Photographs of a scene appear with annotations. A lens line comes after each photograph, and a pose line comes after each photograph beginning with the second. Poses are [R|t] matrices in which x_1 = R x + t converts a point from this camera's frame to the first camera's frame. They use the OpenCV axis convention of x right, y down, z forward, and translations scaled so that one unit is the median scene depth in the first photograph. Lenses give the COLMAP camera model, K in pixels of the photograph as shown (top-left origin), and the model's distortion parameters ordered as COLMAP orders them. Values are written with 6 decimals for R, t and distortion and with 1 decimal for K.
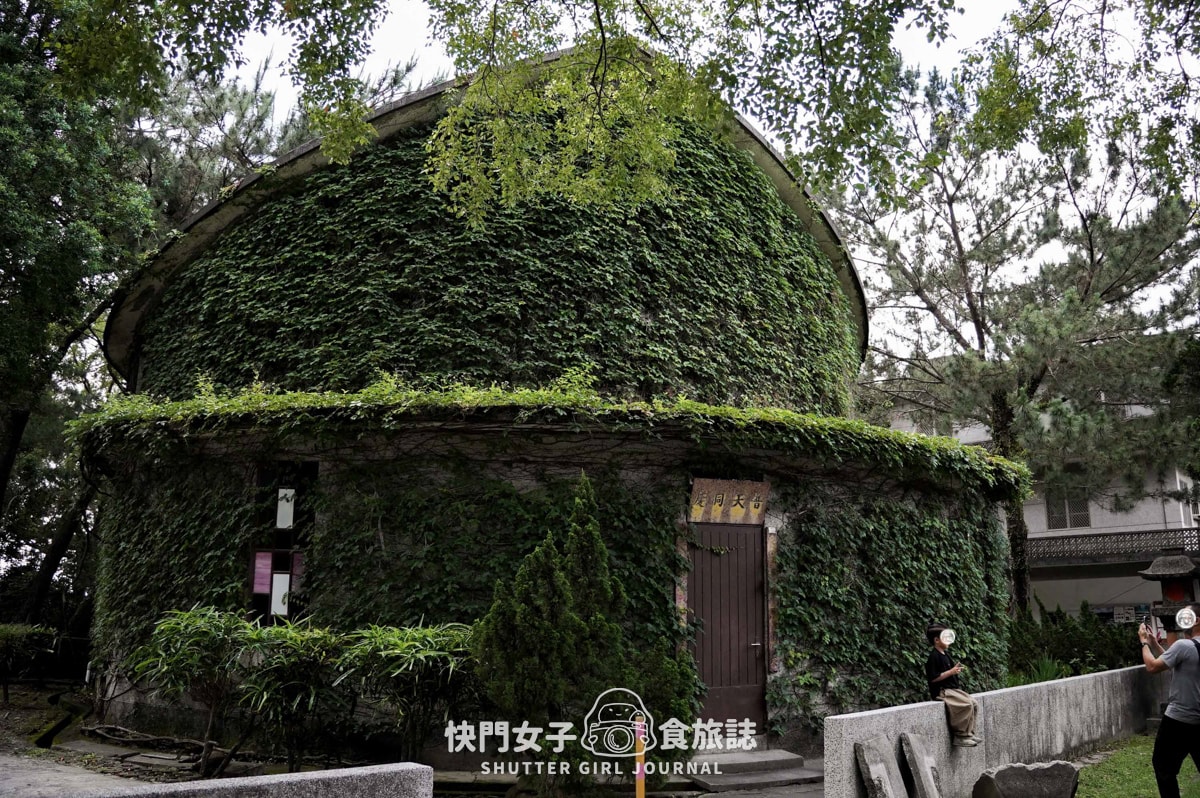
lens RADIAL K [[977.0, 0, 600.0], [0, 977.0, 399.0], [0, 0, 1]] dist [-0.186404, 0.003268]
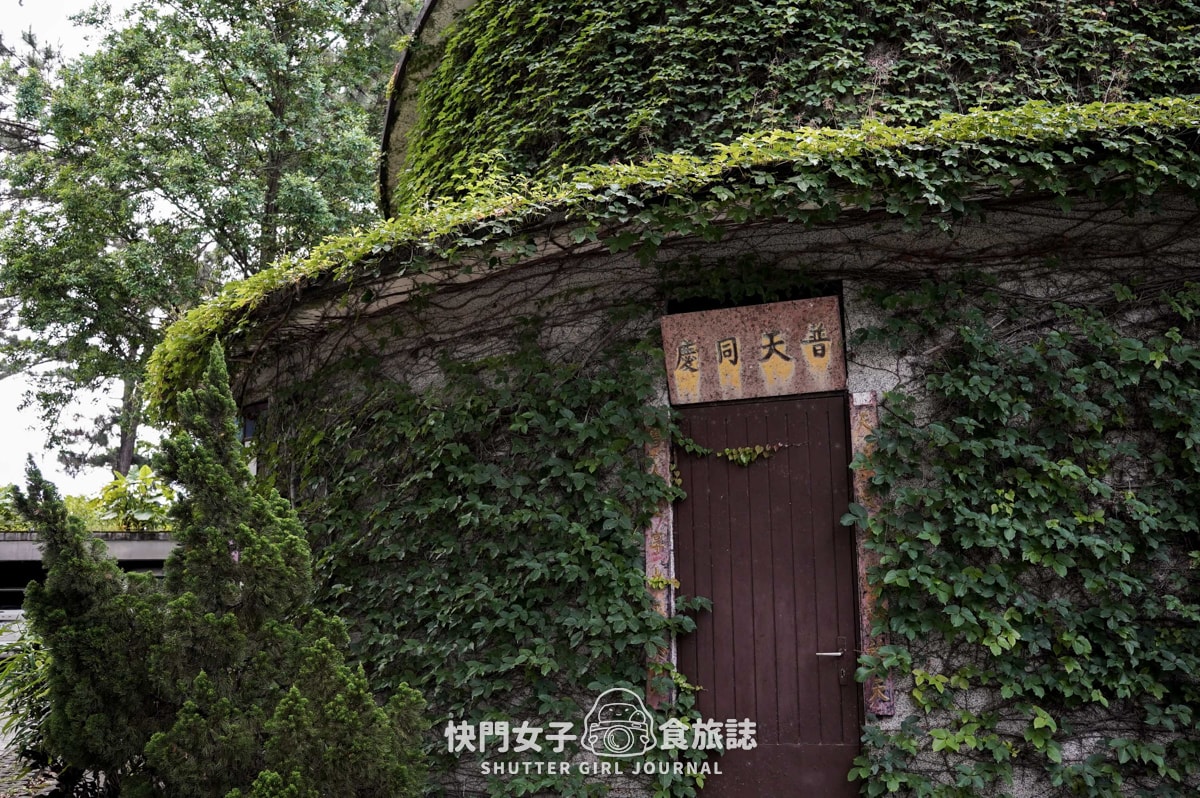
lens RADIAL K [[1112.6, 0, 600.0], [0, 1112.6, 399.0], [0, 0, 1]] dist [-0.089940, -0.001929]
pose [[0.721422, -0.145192, -0.677104, 0.345223], [0.176661, 0.984008, -0.022778, 0.099408], [0.669583, -0.103185, 0.735535, 0.426651]]
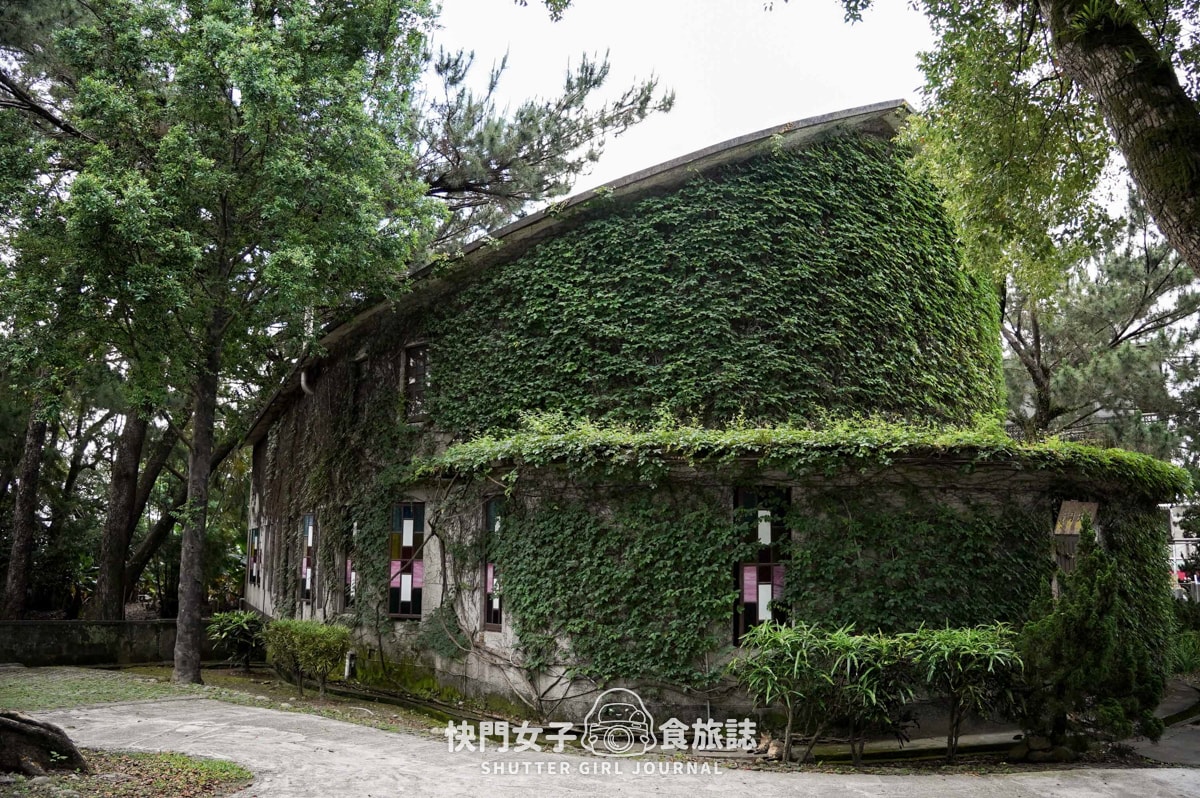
lens RADIAL K [[977.0, 0, 600.0], [0, 977.0, 399.0], [0, 0, 1]] dist [-0.186404, 0.003268]
pose [[0.982778, 0.034932, 0.181456, -0.564974], [-0.045179, 0.997591, 0.052648, -0.070175], [-0.179179, -0.059939, 0.981989, -0.076738]]
